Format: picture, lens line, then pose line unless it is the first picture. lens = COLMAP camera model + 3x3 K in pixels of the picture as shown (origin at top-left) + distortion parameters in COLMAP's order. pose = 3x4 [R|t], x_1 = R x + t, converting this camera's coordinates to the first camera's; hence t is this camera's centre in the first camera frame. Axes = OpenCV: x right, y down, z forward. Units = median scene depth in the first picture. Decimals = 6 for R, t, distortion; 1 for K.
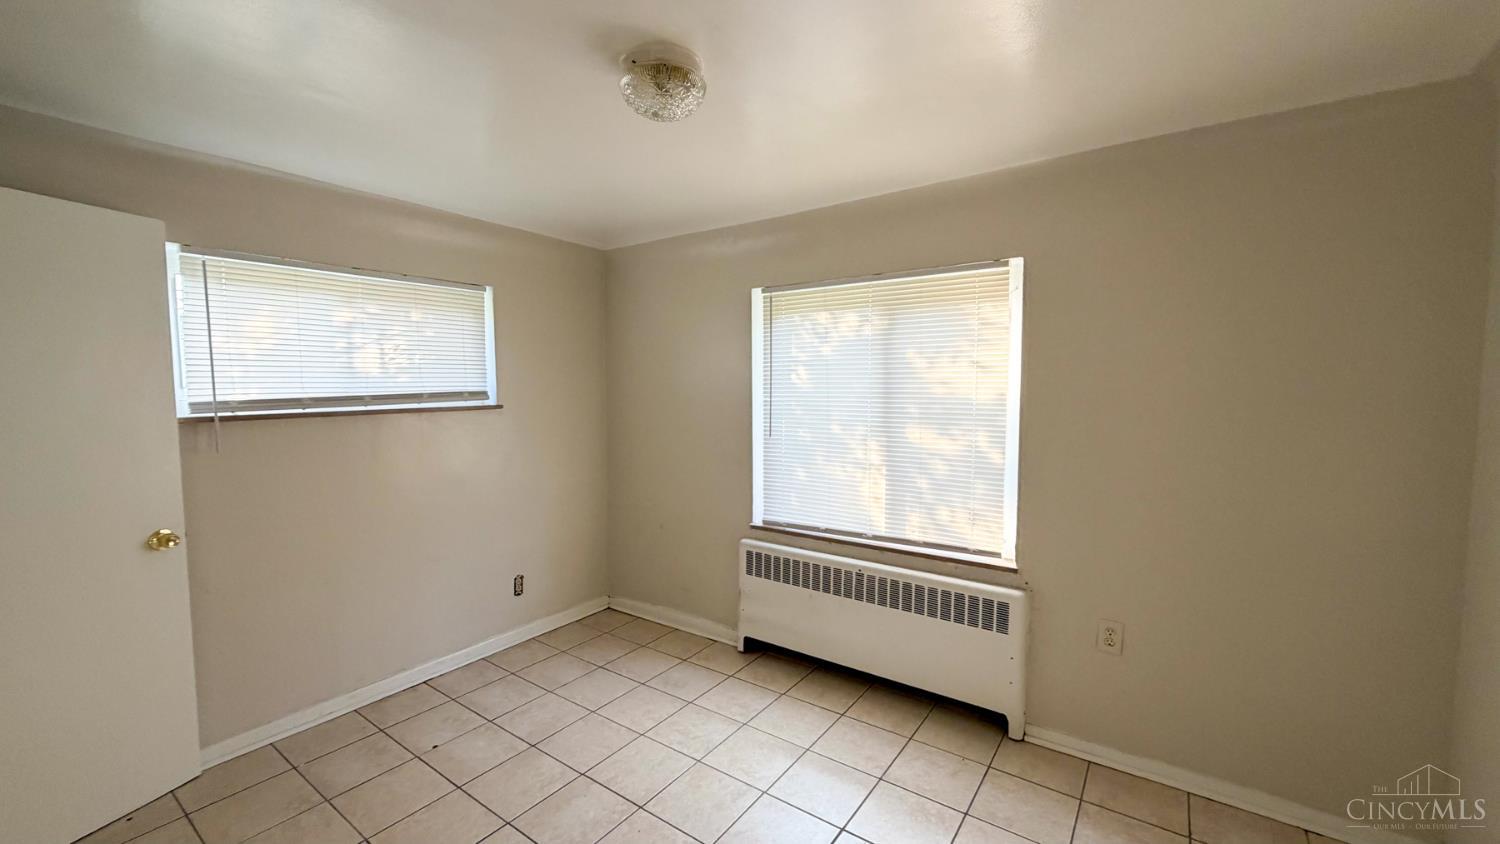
lens RADIAL K [[597.1, 0, 752.9], [0, 597.1, 422.3], [0, 0, 1]] dist [-0.000659, -0.000160]
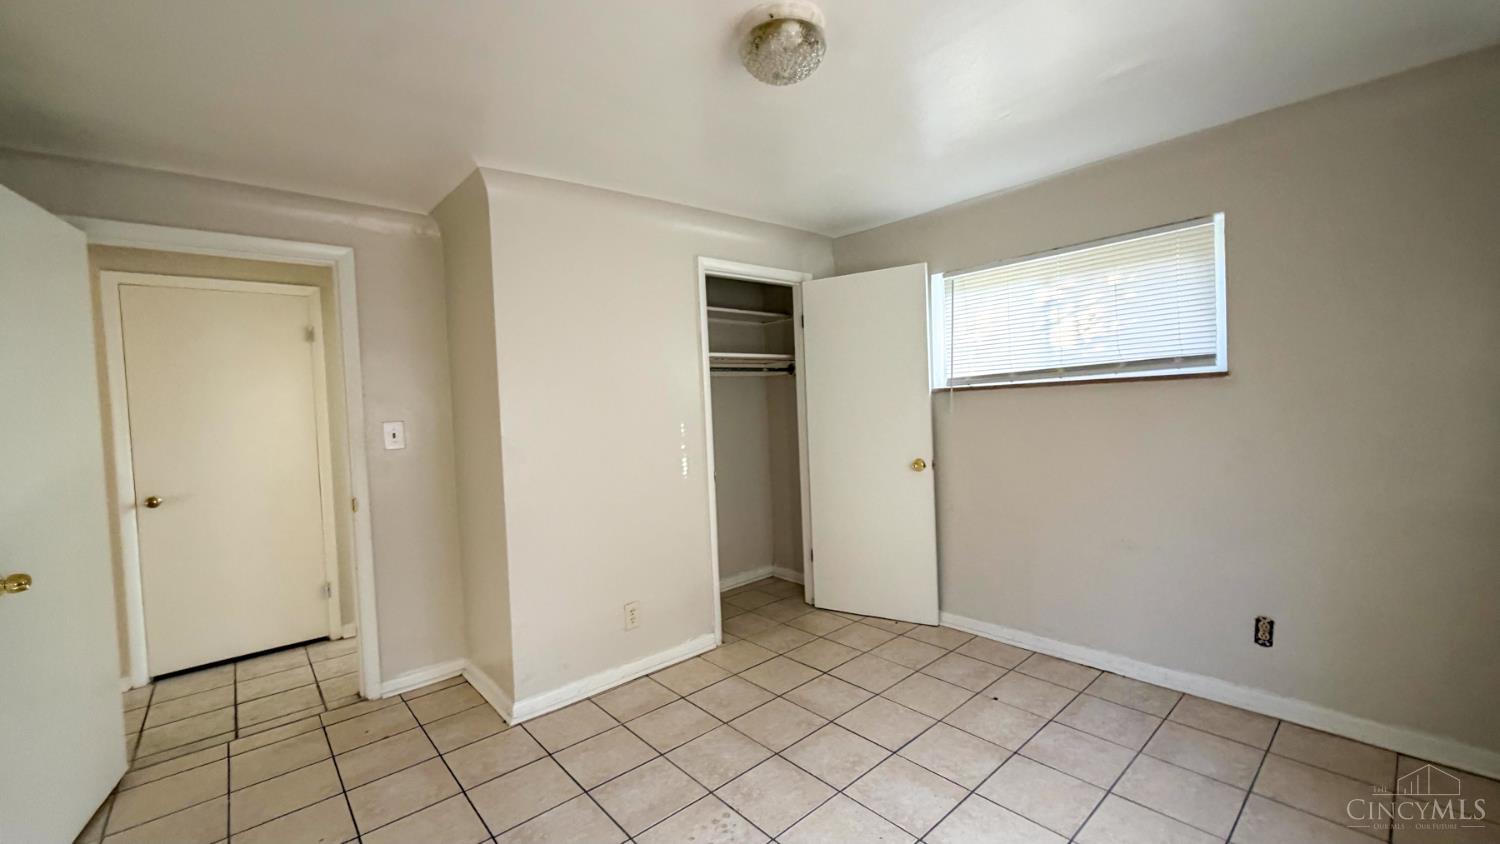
lens RADIAL K [[597.1, 0, 752.9], [0, 597.1, 422.3], [0, 0, 1]] dist [-0.000659, -0.000160]
pose [[-0.236610, 0.044813, -0.970571, 0.497784], [-0.016043, 0.998619, 0.050019, 0.007160], [0.971472, 0.027406, -0.235565, 0.708401]]
